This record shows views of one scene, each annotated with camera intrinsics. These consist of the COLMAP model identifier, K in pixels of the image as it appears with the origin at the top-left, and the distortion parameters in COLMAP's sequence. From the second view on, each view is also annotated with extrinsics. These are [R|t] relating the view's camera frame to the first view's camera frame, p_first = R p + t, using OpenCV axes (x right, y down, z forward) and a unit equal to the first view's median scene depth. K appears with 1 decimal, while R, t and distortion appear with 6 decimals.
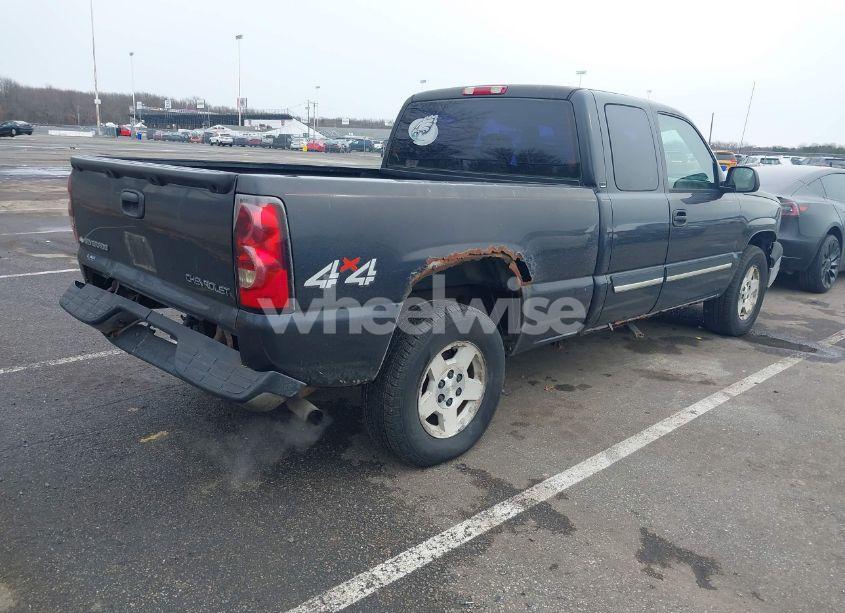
lens RADIAL K [[667.9, 0, 422.7], [0, 667.9, 307.6], [0, 0, 1]] dist [0.028259, -0.034026]
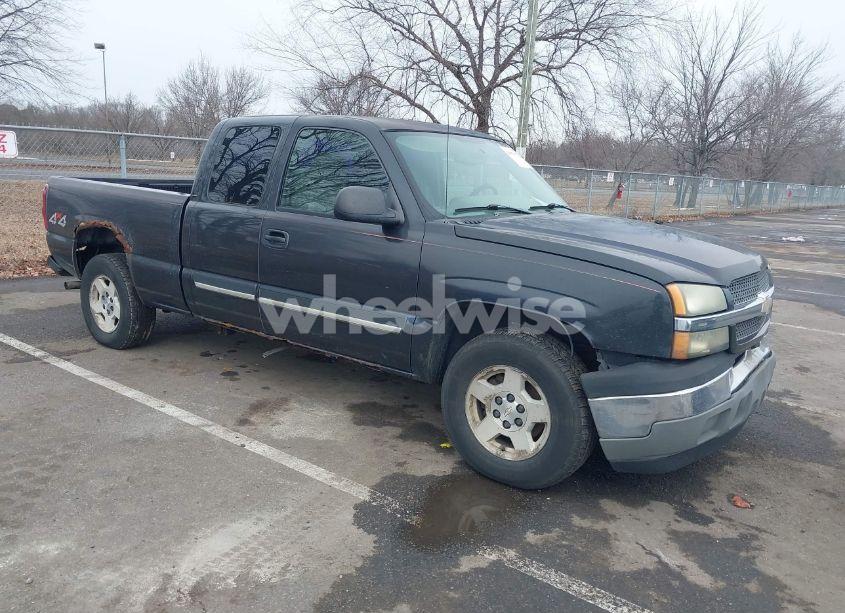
lens RADIAL K [[667.9, 0, 418.1], [0, 667.9, 307.1], [0, 0, 1]] dist [0.028259, -0.034026]
pose [[0.142763, 0.160730, -0.976619, 1.568652], [-0.260695, 0.957990, 0.119556, -0.242262], [0.954807, 0.237532, 0.178667, 1.237796]]
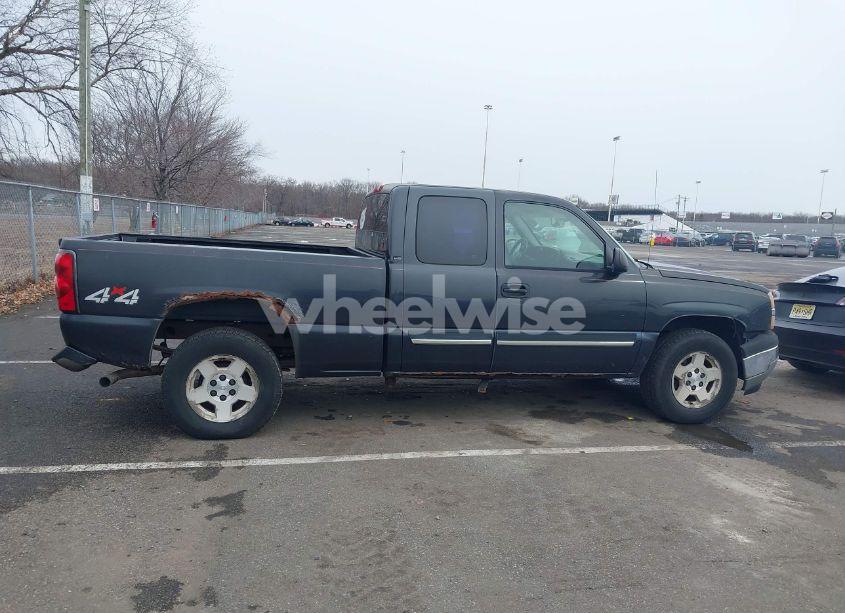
lens RADIAL K [[667.9, 0, 424.8], [0, 667.9, 313.5], [0, 0, 1]] dist [0.028259, -0.034026]
pose [[0.858941, 0.061220, -0.508401, 0.967779], [-0.125822, 0.987623, -0.093650, 0.036178], [0.496375, 0.144408, 0.856013, -0.038740]]
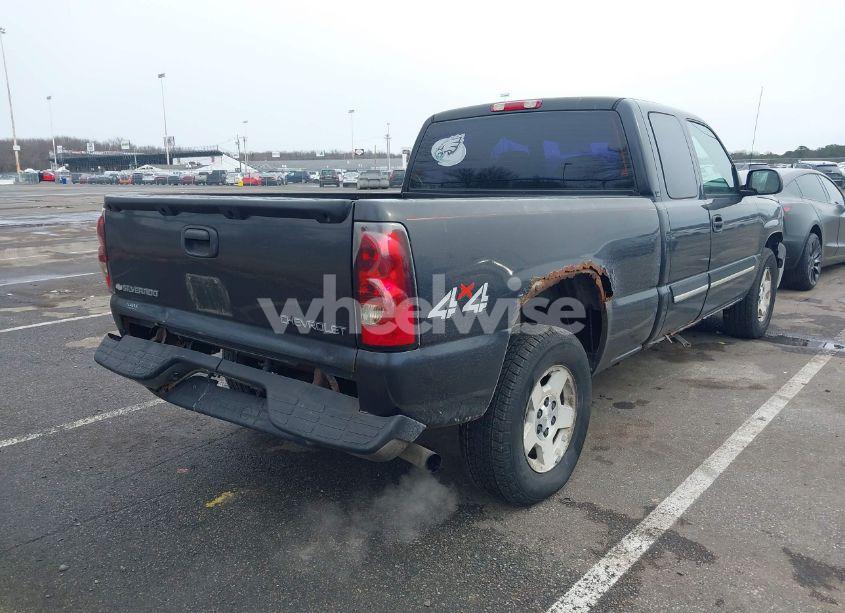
lens RADIAL K [[667.9, 0, 422.7], [0, 667.9, 306.9], [0, 0, 1]] dist [0.028259, -0.034026]
pose [[0.993578, -0.073344, 0.086164, -0.169522], [0.076670, 0.996408, -0.035946, -0.010159], [-0.083218, 0.042322, 0.995632, 0.065012]]
